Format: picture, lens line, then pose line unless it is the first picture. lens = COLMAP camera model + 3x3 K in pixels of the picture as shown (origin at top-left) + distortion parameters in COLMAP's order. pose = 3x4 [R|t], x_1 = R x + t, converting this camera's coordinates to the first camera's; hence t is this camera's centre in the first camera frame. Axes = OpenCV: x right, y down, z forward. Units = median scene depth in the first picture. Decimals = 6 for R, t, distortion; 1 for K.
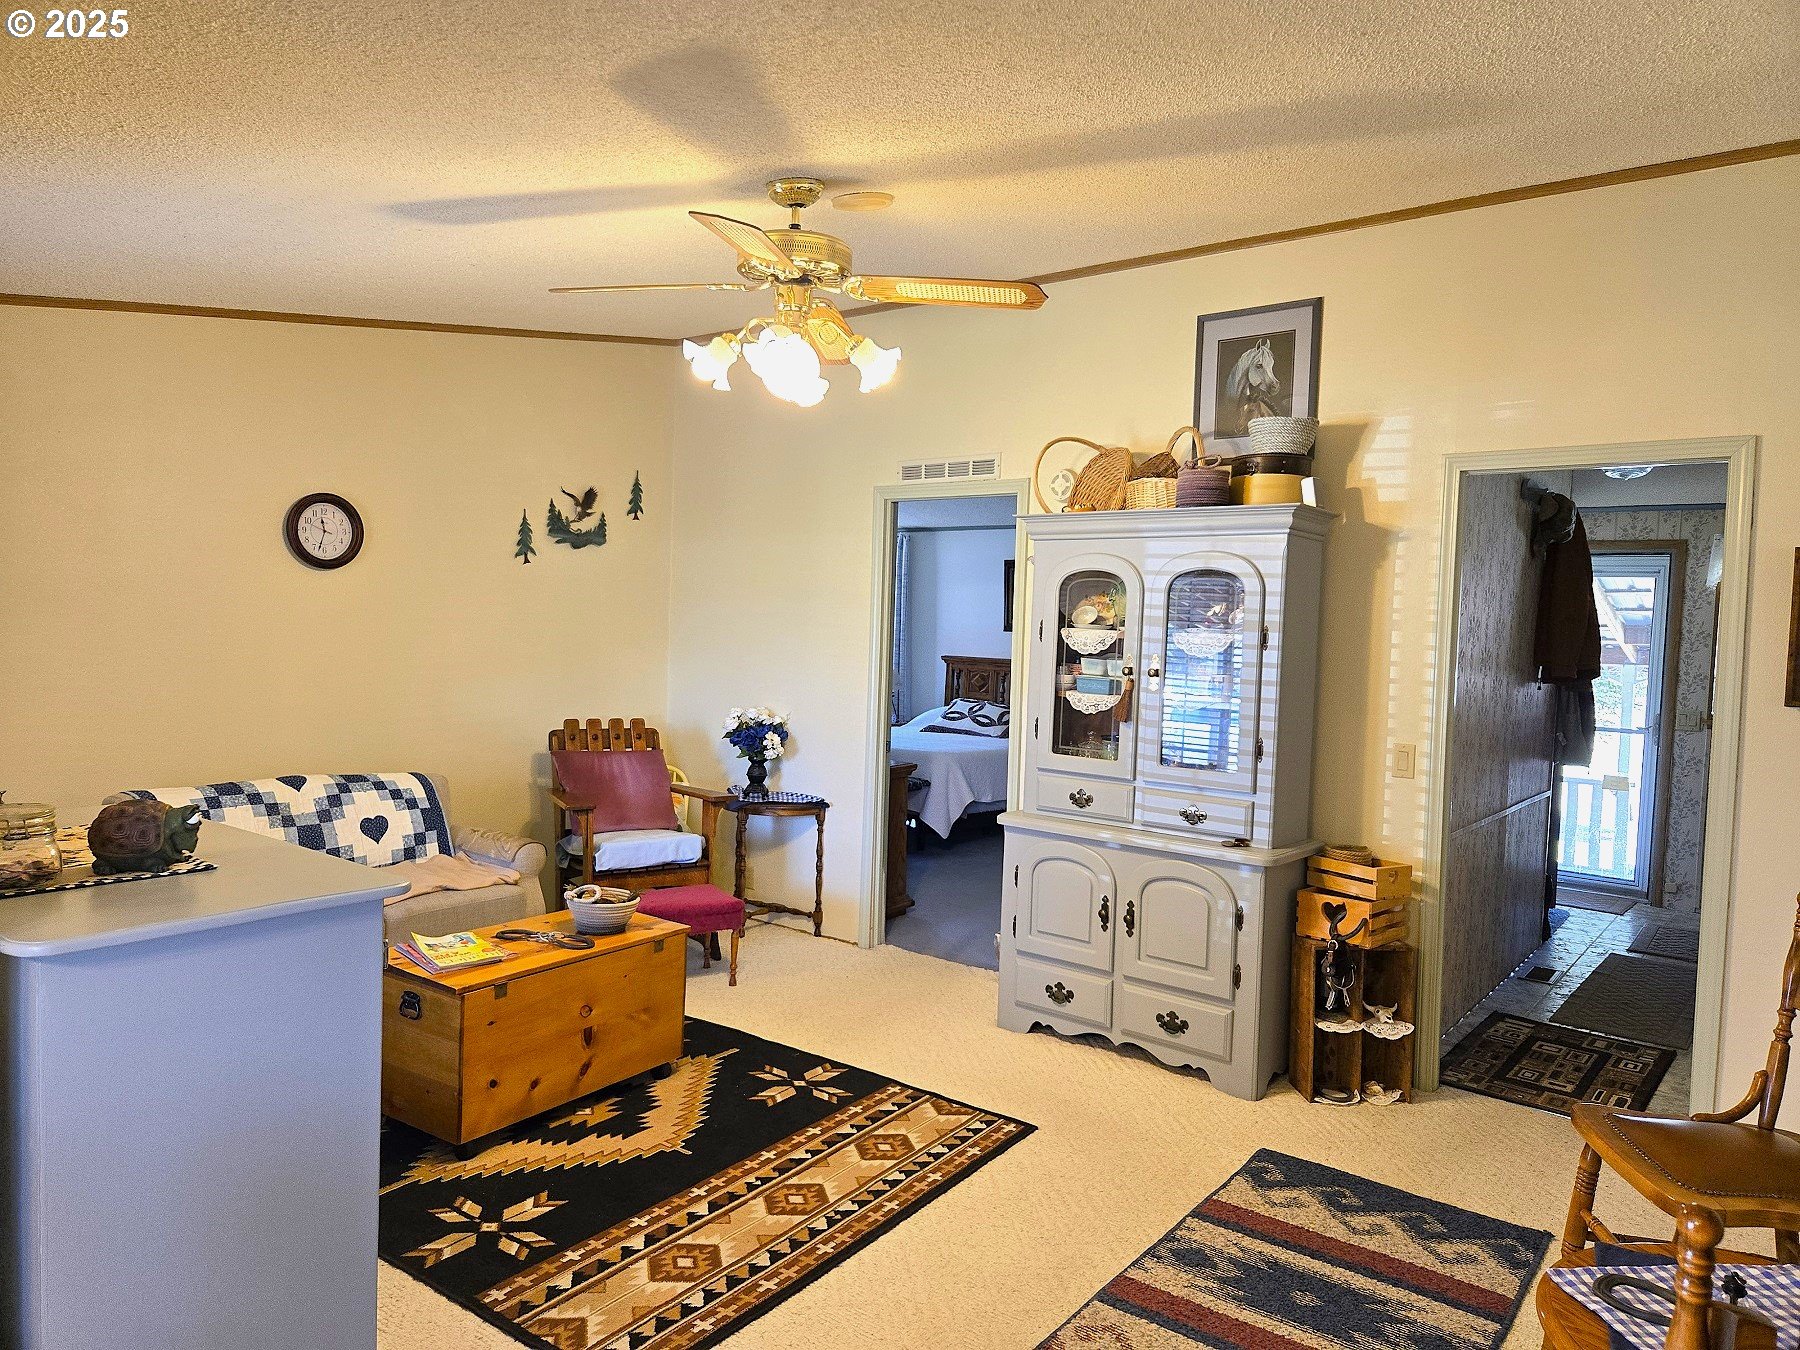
lens RADIAL K [[1185.1, 0, 904.0], [0, 1185.1, 671.3], [0, 0, 1]] dist [0.010770, 0.001587]
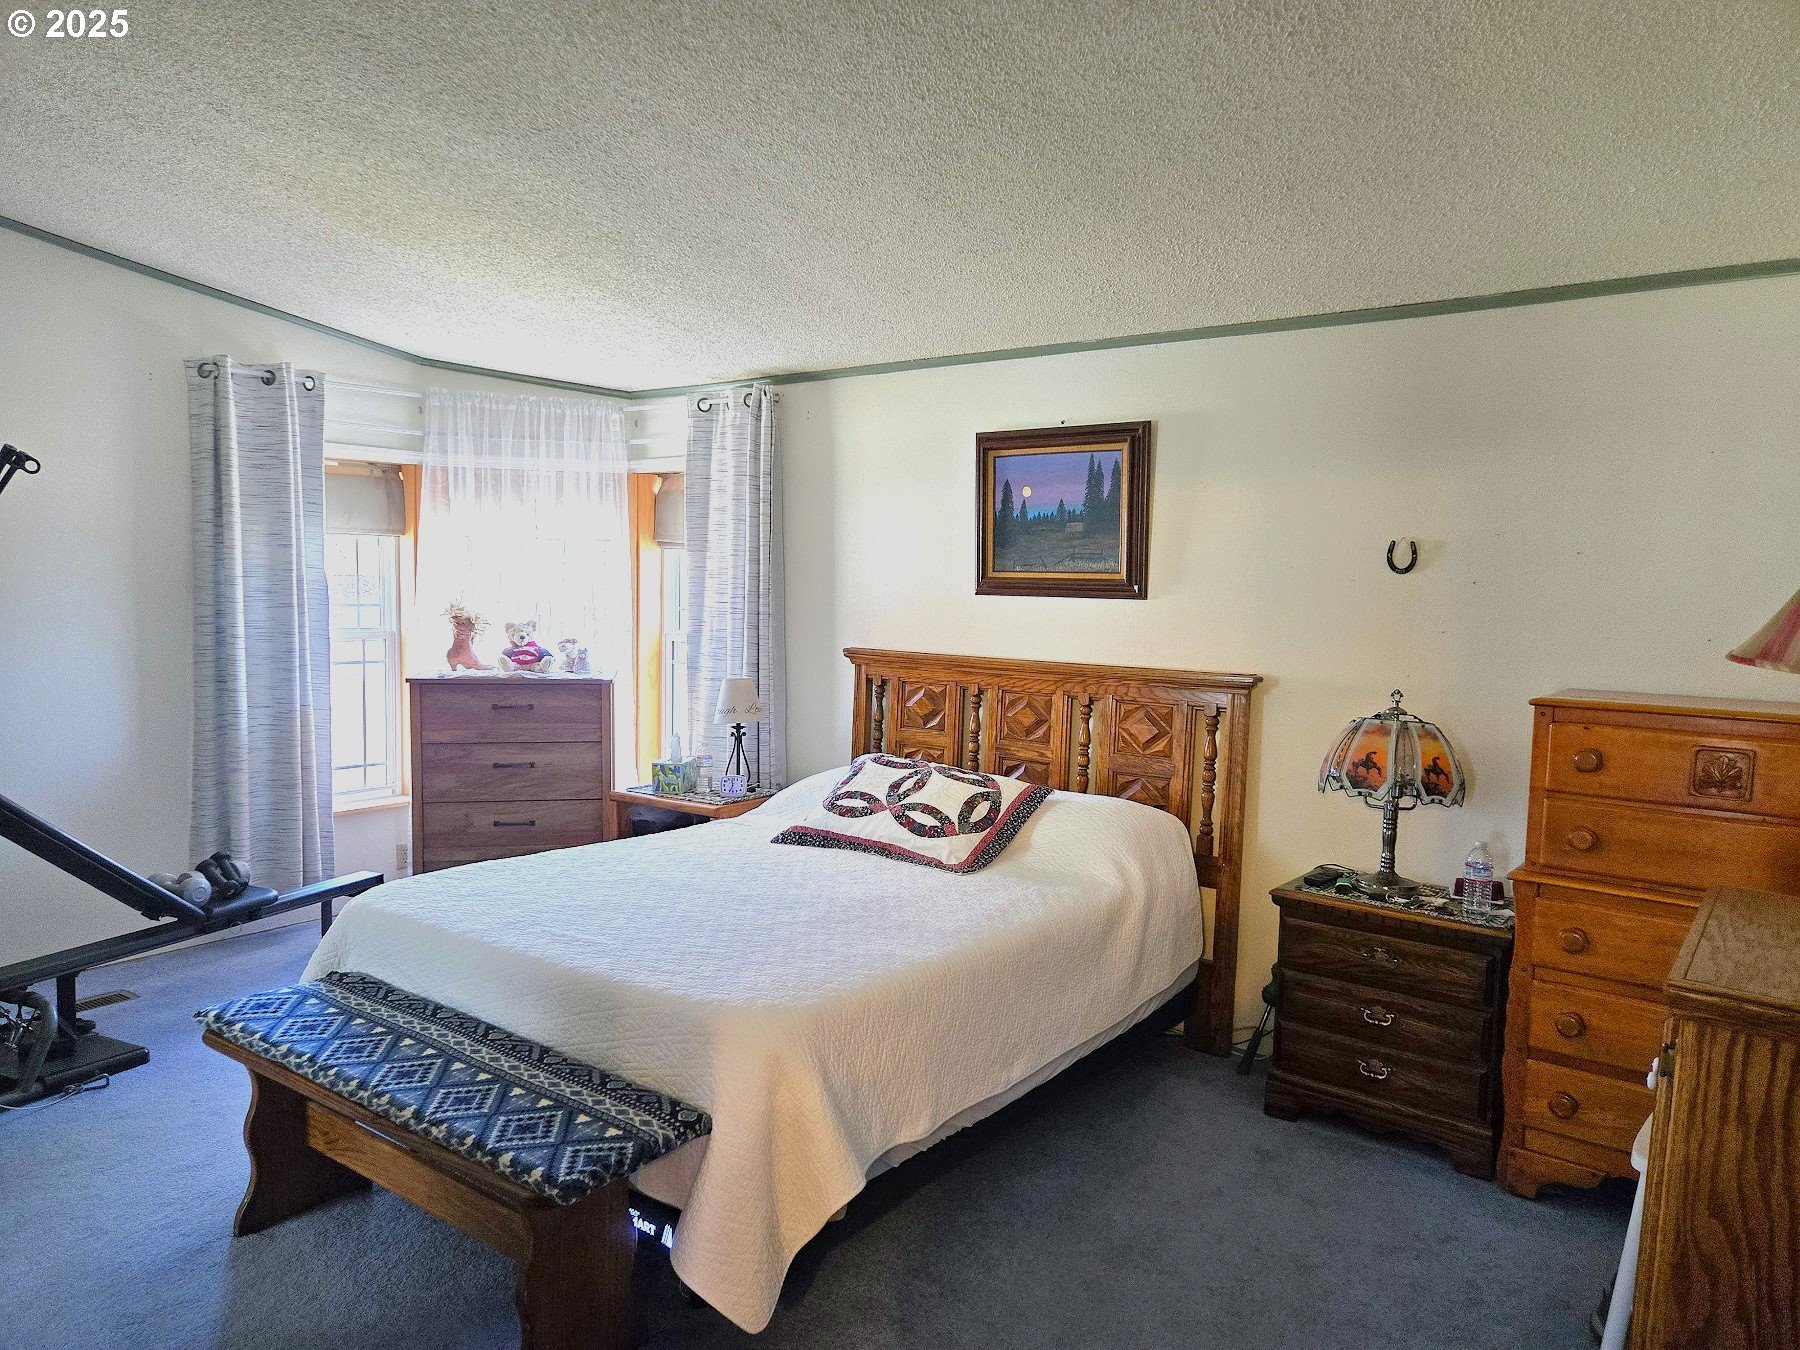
lens RADIAL K [[1185.1, 0, 901.2], [0, 1185.1, 682.4], [0, 0, 1]] dist [0.010770, 0.001587]
pose [[0.999895, -0.014464, 0.000156, 0.058960], [0.014443, 0.998947, 0.043548, -0.021804], [-0.000786, -0.043541, 0.999051, 0.591835]]
